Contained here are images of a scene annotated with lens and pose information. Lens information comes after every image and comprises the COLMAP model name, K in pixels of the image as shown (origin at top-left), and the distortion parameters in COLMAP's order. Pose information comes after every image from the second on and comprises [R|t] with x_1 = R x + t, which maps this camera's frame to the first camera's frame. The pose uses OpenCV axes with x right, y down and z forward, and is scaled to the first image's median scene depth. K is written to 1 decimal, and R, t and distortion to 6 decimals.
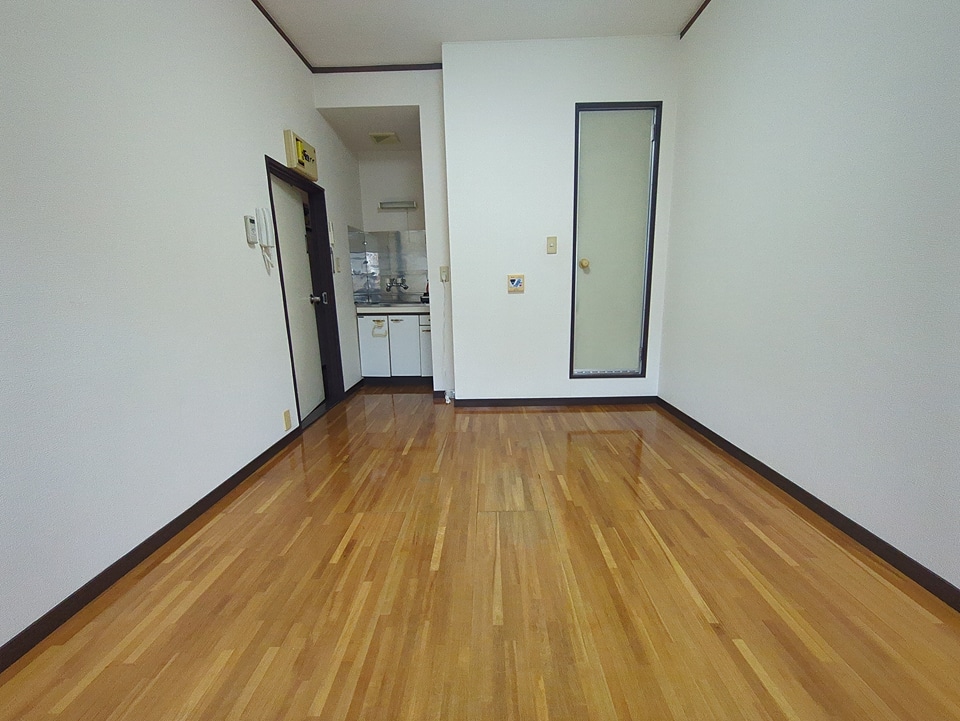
lens RADIAL K [[378.5, 0, 482.2], [0, 378.5, 360.7], [0, 0, 1]] dist [-0.002829, 0.000069]
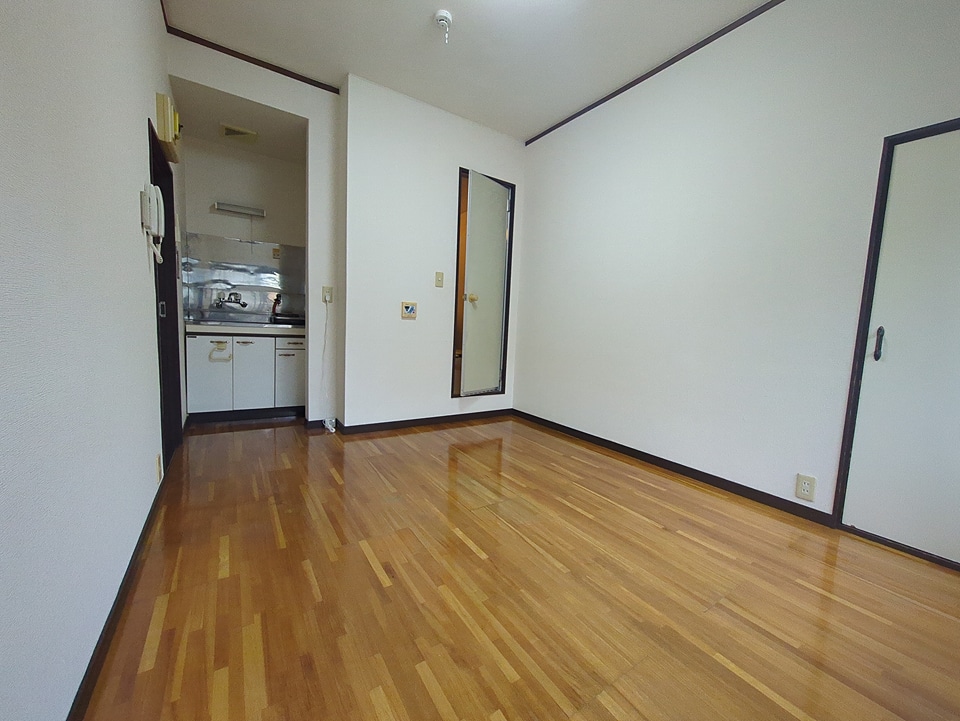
lens RADIAL K [[378.5, 0, 482.2], [0, 378.5, 360.7], [0, 0, 1]] dist [-0.002829, 0.000069]
pose [[0.821016, 0.004605, 0.570887, -0.361553], [0.046880, 0.996047, -0.075455, 0.028641], [-0.568977, 0.088713, 0.817554, 0.023623]]
